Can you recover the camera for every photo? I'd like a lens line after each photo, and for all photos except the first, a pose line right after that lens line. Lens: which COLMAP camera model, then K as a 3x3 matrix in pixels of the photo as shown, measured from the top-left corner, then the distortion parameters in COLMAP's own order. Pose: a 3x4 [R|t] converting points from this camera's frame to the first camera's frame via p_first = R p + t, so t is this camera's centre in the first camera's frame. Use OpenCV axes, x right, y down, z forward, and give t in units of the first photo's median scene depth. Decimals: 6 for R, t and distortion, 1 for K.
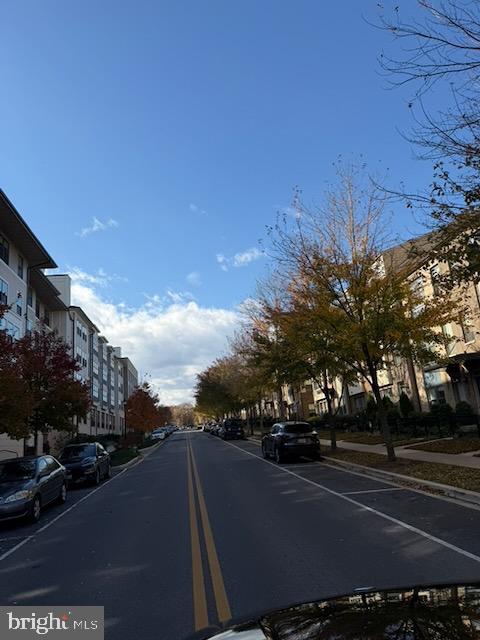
lens RADIAL K [[447.2, 0, 238.6], [0, 447.2, 330.3], [0, 0, 1]] dist [0.097618, -0.002563]
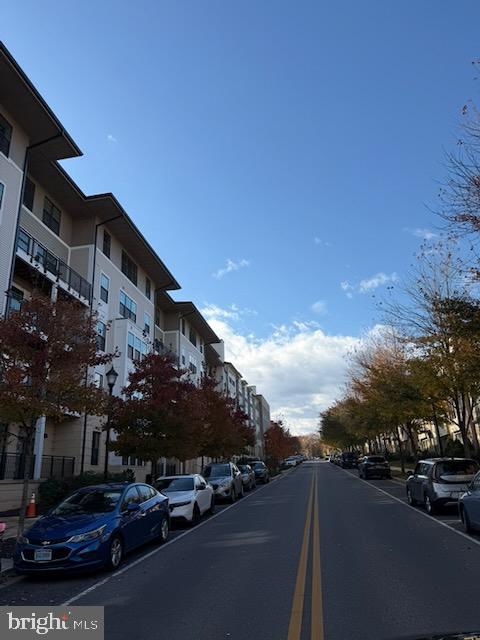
lens RADIAL K [[441.7, 0, 266.5], [0, 441.7, 322.1], [0, 0, 1]] dist [0.091898, -0.114392]
pose [[0.975826, -0.029400, -0.216561, 0.028949], [0.011055, 0.996282, -0.085443, -0.040265], [0.218268, 0.080983, 0.972523, -0.196669]]
